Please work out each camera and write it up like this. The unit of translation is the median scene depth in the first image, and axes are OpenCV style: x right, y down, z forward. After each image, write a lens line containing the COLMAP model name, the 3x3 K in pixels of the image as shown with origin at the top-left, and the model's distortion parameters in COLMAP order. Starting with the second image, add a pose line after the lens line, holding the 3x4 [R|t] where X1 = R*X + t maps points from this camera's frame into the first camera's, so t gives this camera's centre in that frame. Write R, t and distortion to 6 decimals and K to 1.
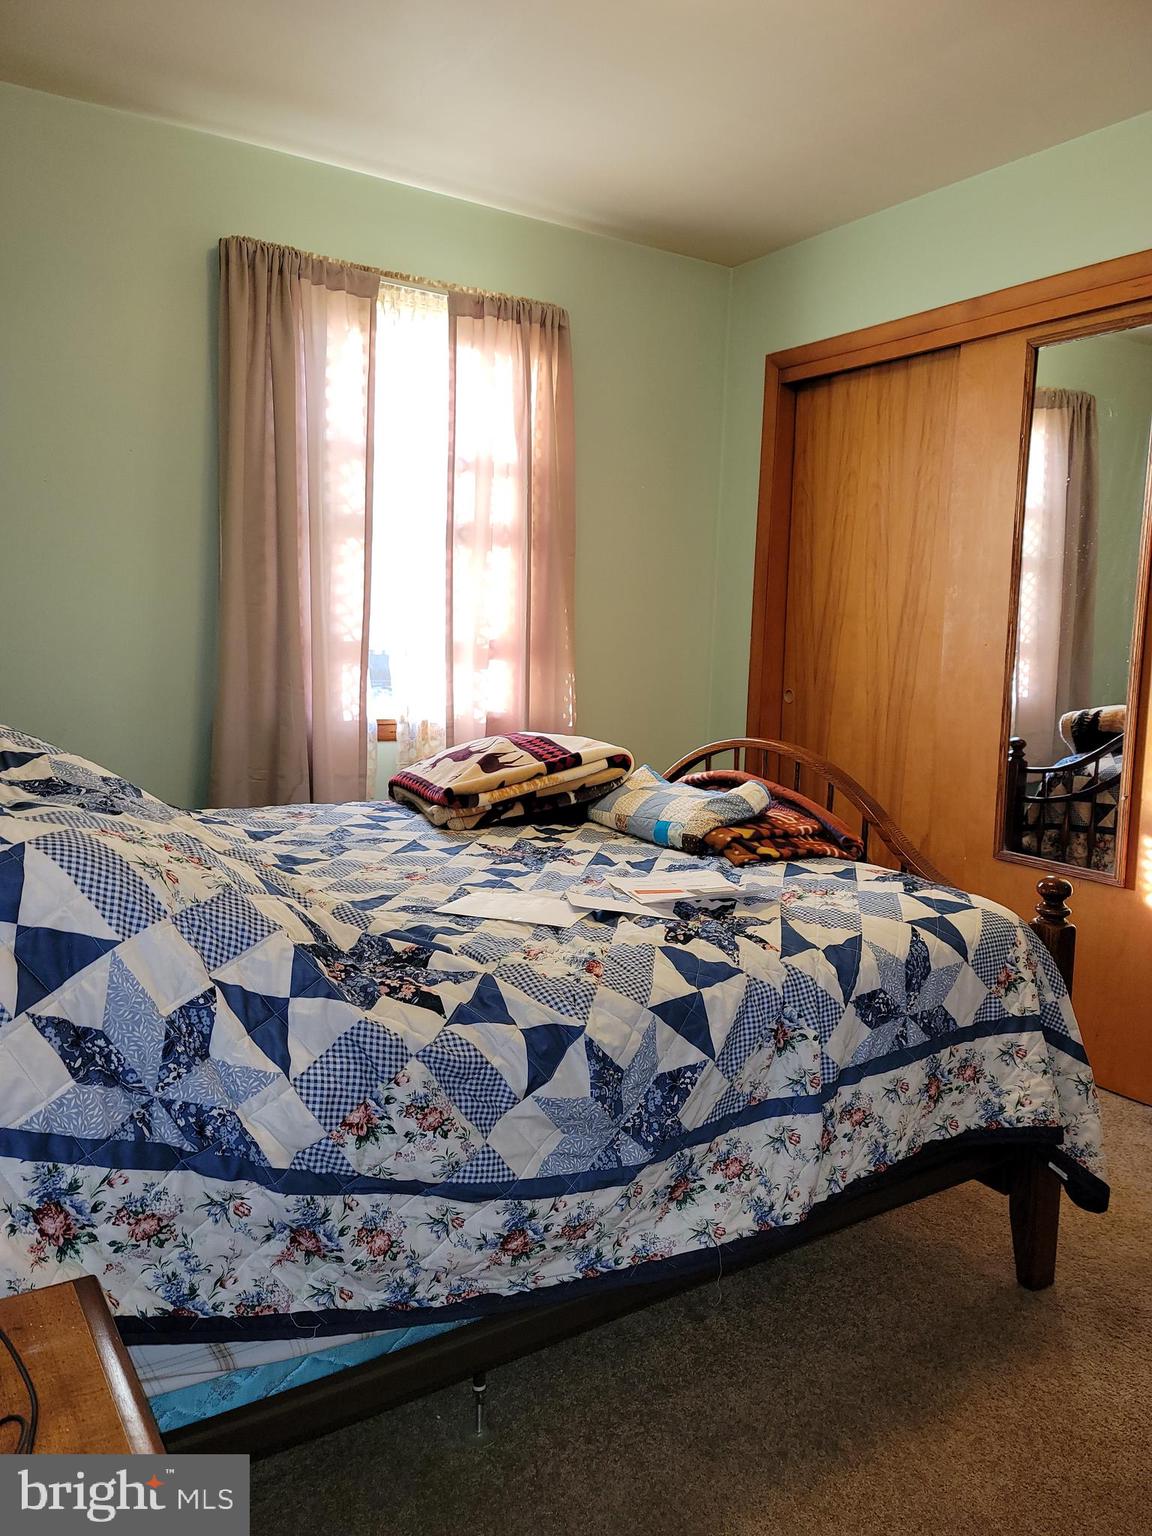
lens RADIAL K [[1124.6, 0, 576.1], [0, 1124.6, 766.0], [0, 0, 1]] dist [0.043495, -0.008779]
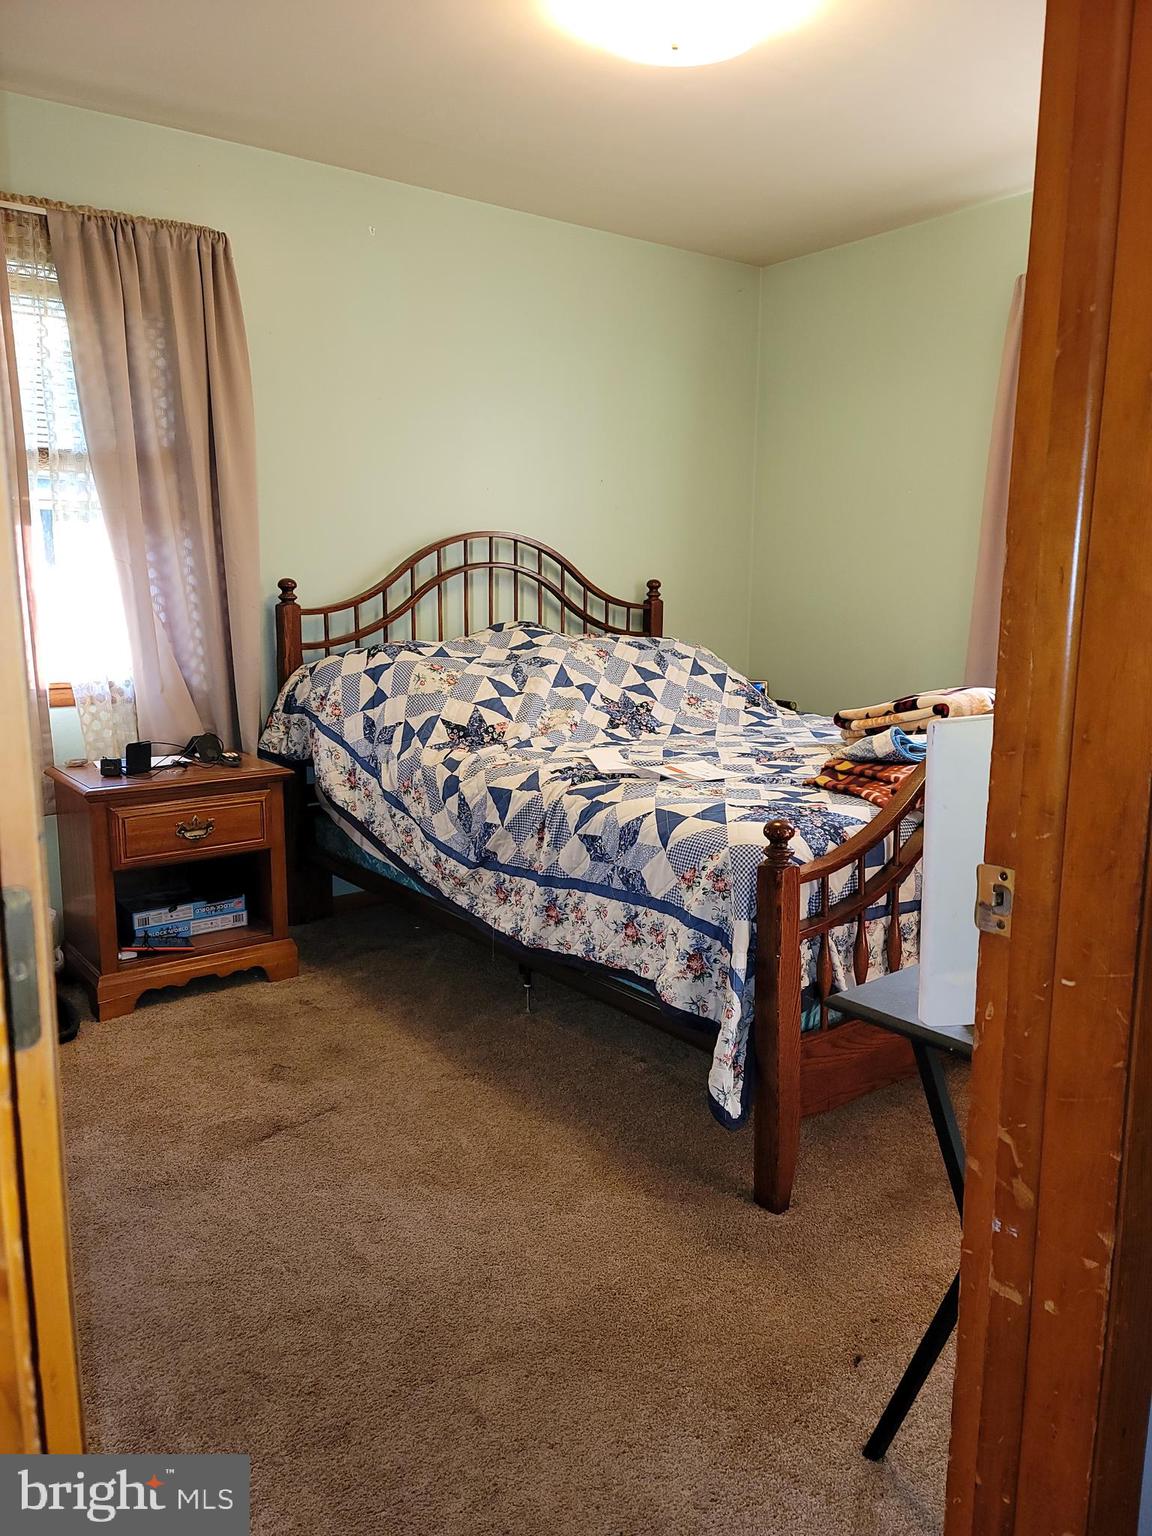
lens RADIAL K [[1124.6, 0, 576.5], [0, 1124.6, 771.2], [0, 0, 1]] dist [0.043495, -0.008779]
pose [[0.082894, 0.148221, -0.985474, 1.879415], [-0.131844, 0.981816, 0.136581, -0.084144], [0.987798, 0.118607, 0.100929, 0.928083]]
